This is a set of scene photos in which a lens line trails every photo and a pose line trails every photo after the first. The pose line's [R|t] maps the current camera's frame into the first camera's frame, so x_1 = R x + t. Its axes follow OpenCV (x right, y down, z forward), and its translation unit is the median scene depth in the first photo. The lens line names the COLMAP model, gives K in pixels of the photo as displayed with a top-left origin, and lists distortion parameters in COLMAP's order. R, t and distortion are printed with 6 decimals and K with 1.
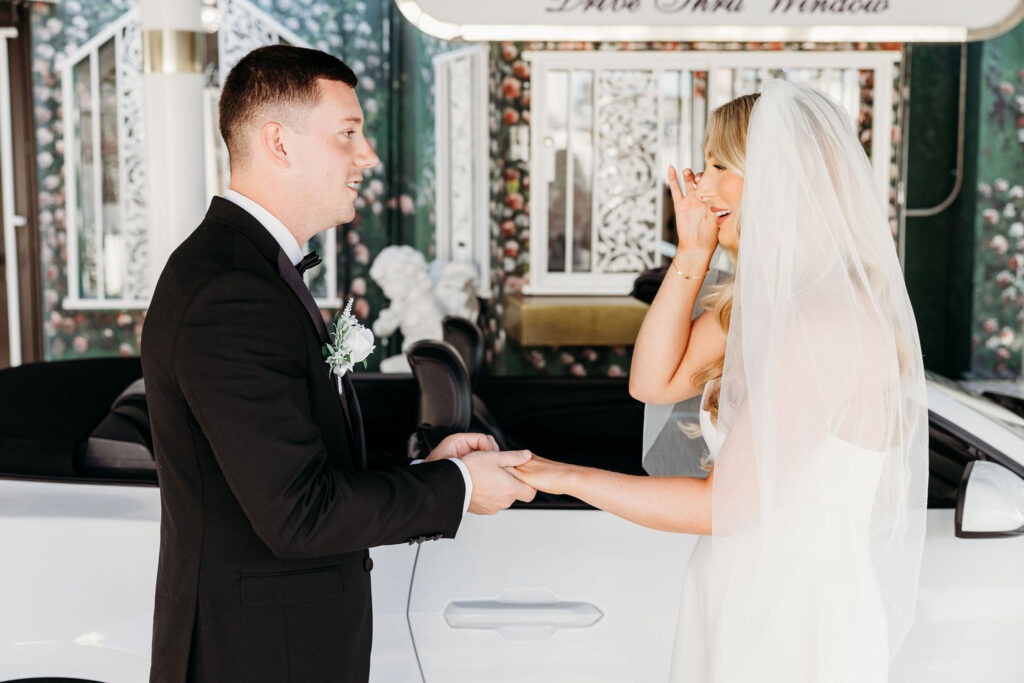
lens RADIAL K [[1481.7, 0, 512.0], [0, 1481.7, 341.5], [0, 0, 1]] dist [0.004045, 0.008890]
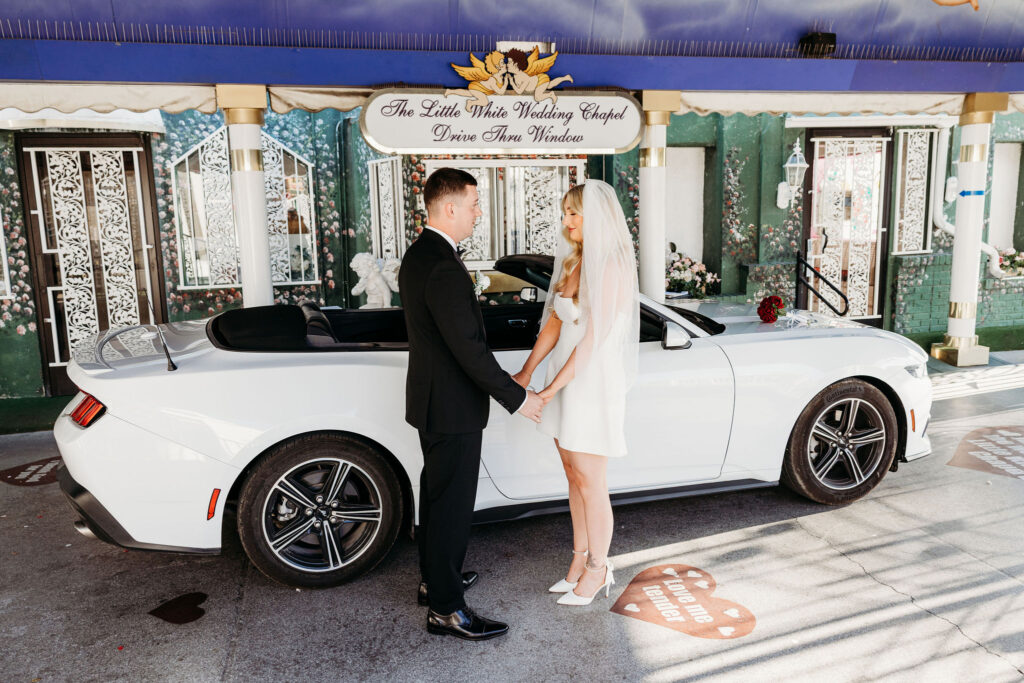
lens RADIAL K [[802.9, 0, 512.0], [0, 802.9, 341.5], [0, 0, 1]] dist [-0.004051, 0.005925]
pose [[0.968944, -0.059678, 0.239971, -0.133427], [0.048778, 0.997501, 0.051116, 0.012667], [-0.242422, -0.037823, 0.969433, -0.145183]]
